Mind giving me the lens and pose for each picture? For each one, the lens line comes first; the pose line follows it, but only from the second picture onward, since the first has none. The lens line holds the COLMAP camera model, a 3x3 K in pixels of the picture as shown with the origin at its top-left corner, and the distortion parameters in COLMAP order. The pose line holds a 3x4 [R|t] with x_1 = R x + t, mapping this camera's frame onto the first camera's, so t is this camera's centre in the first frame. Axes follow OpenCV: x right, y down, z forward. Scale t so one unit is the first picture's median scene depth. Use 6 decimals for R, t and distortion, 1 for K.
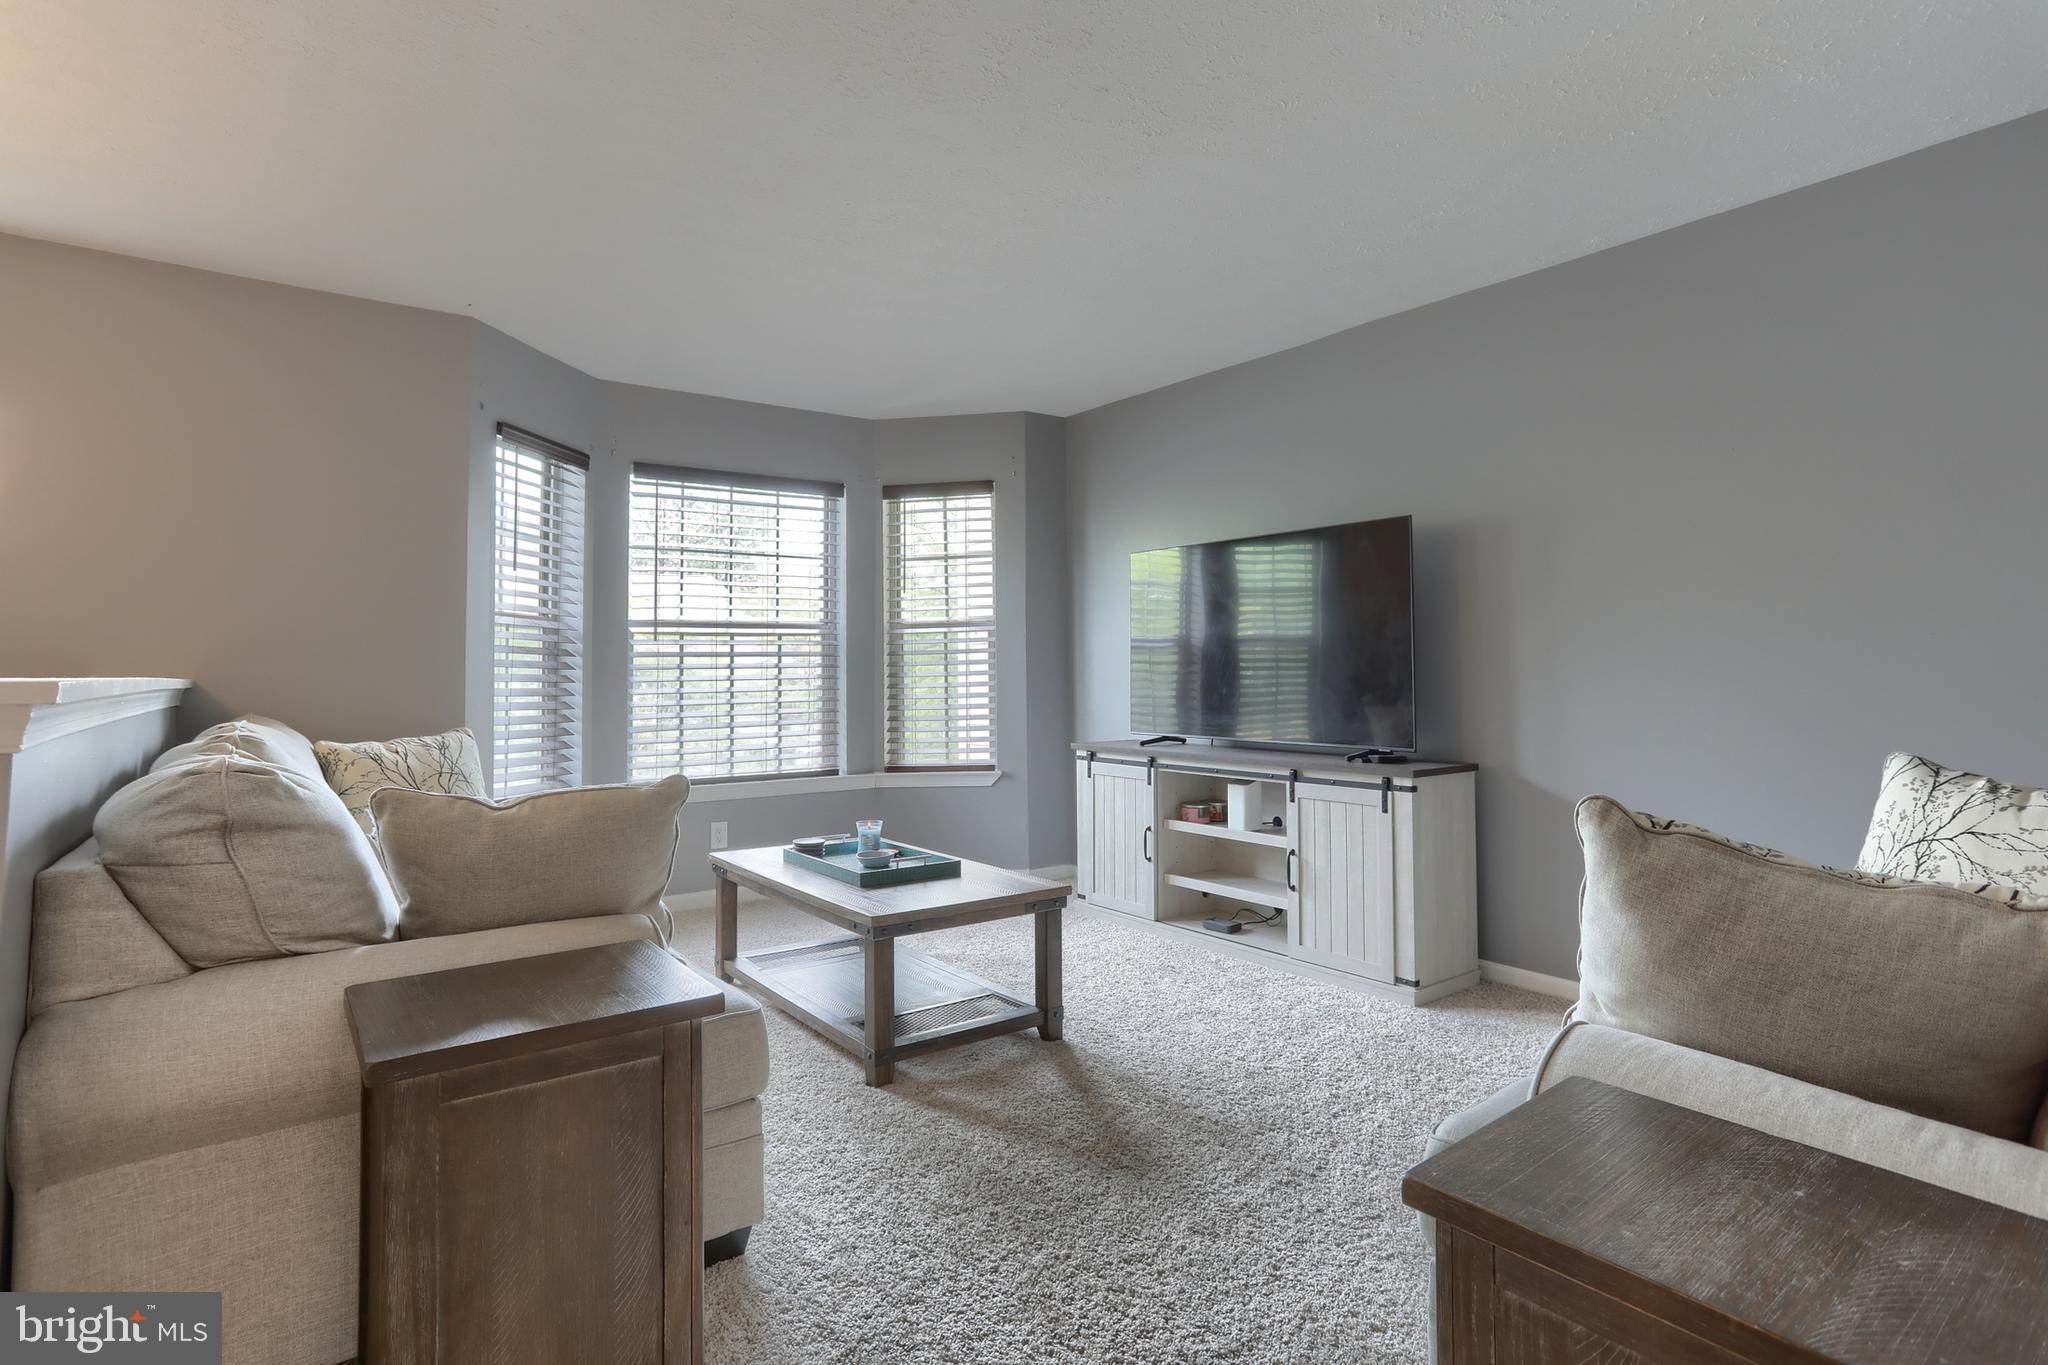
lens RADIAL K [[1023.3, 0, 1024.0], [0, 1023.3, 682.5], [0, 0, 1]] dist [-0.119302, 0.000098]
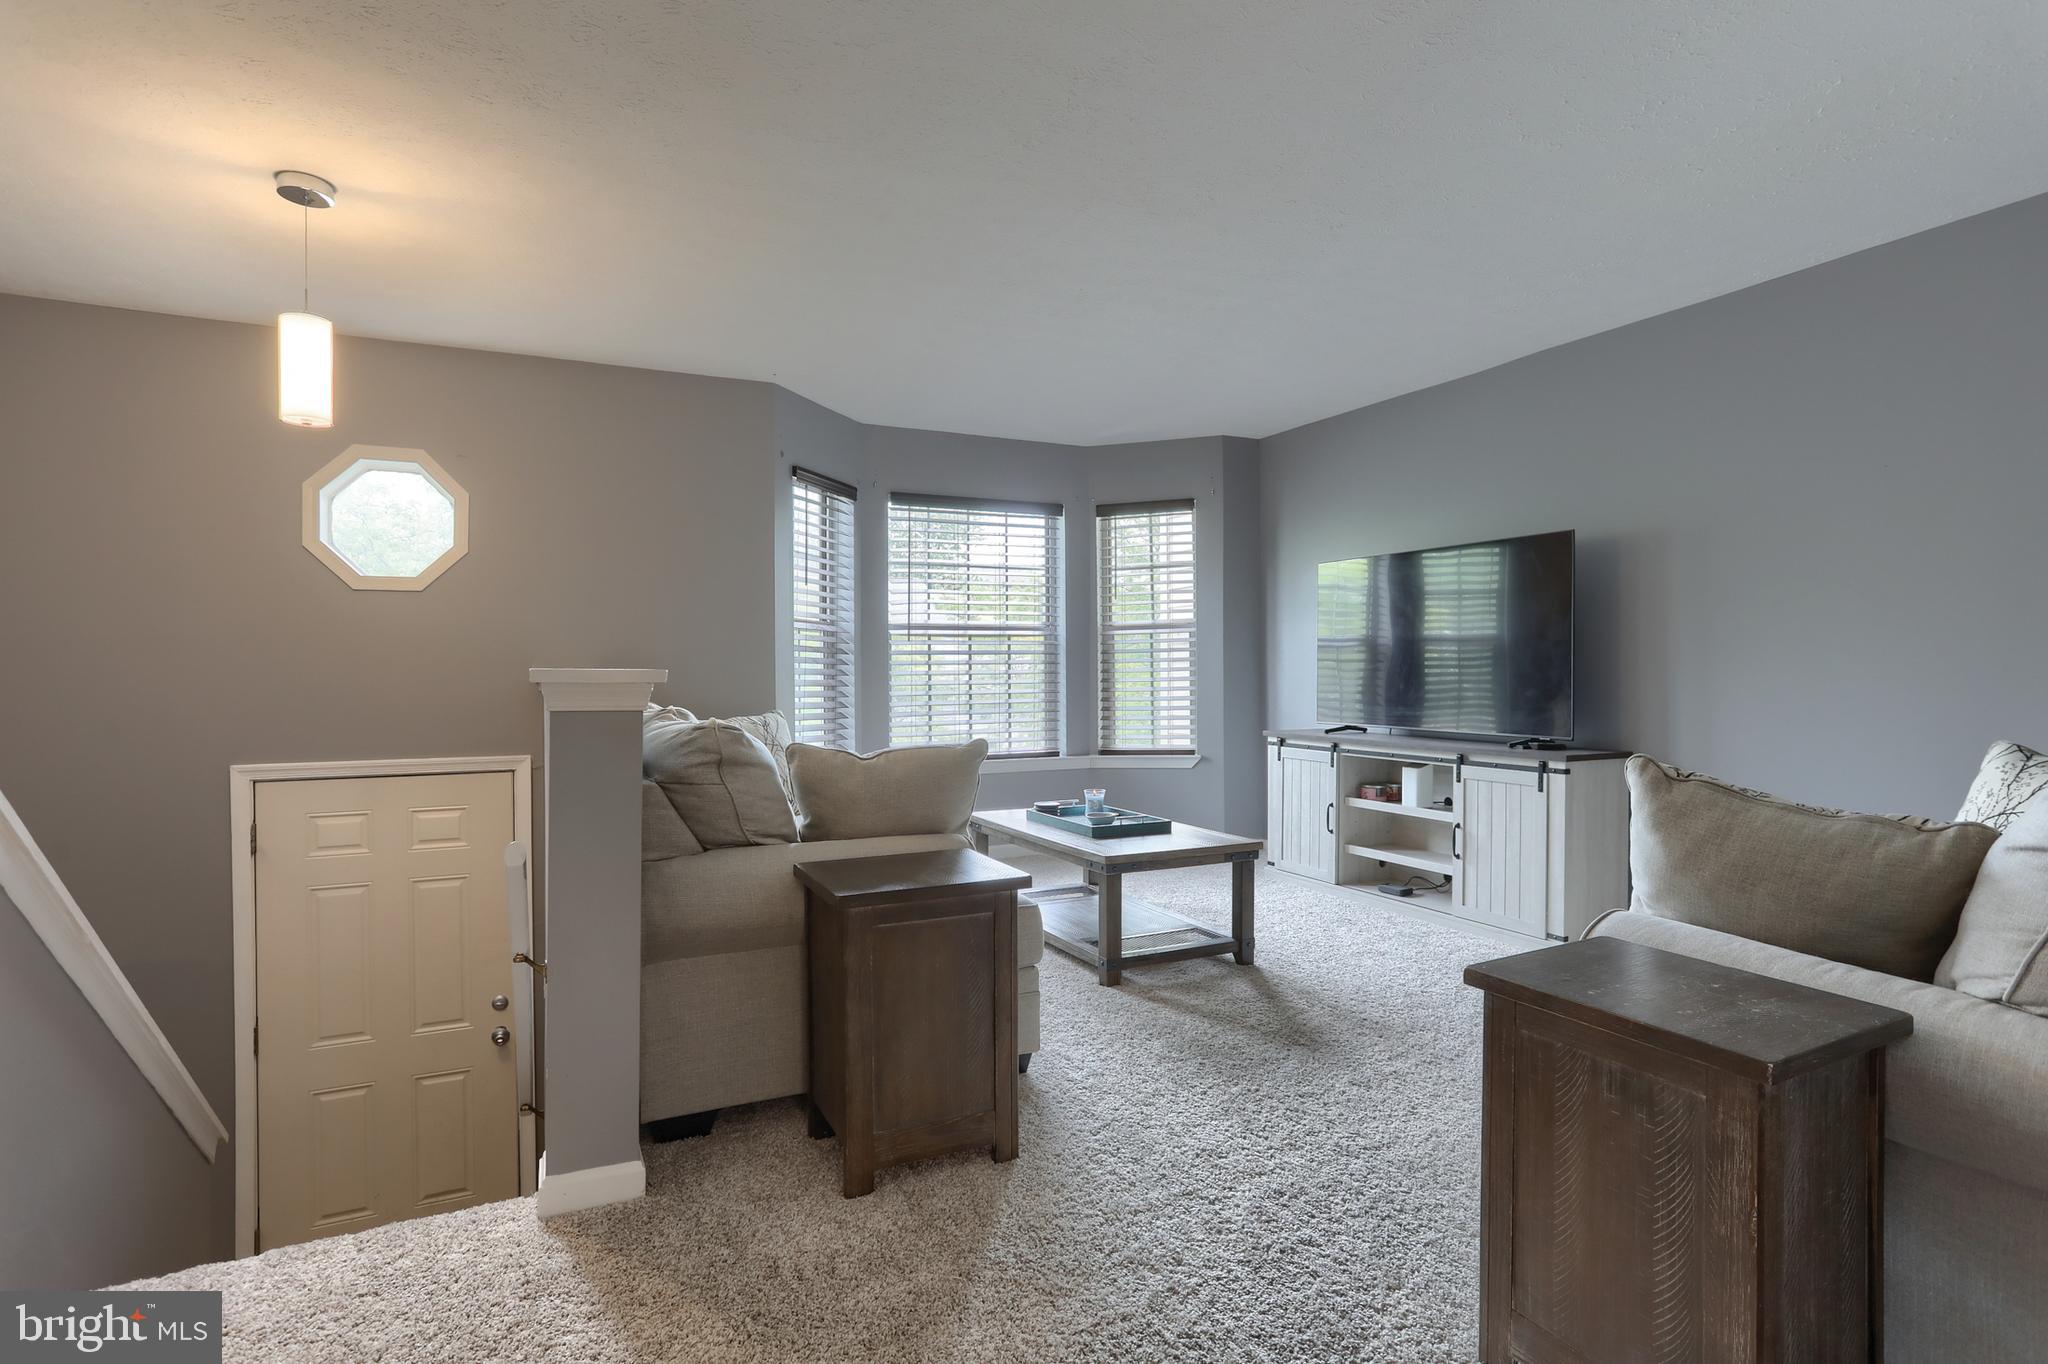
lens RADIAL K [[1023.8, 0, 1023.3], [0, 1023.8, 690.7], [0, 0, 1]] dist [-0.059671, 0.000541]
pose [[0.982897, 0.007092, -0.184021, -0.009884], [-0.005150, 0.999926, 0.011031, 0.004029], [0.184086, -0.009894, 0.982860, -0.213597]]
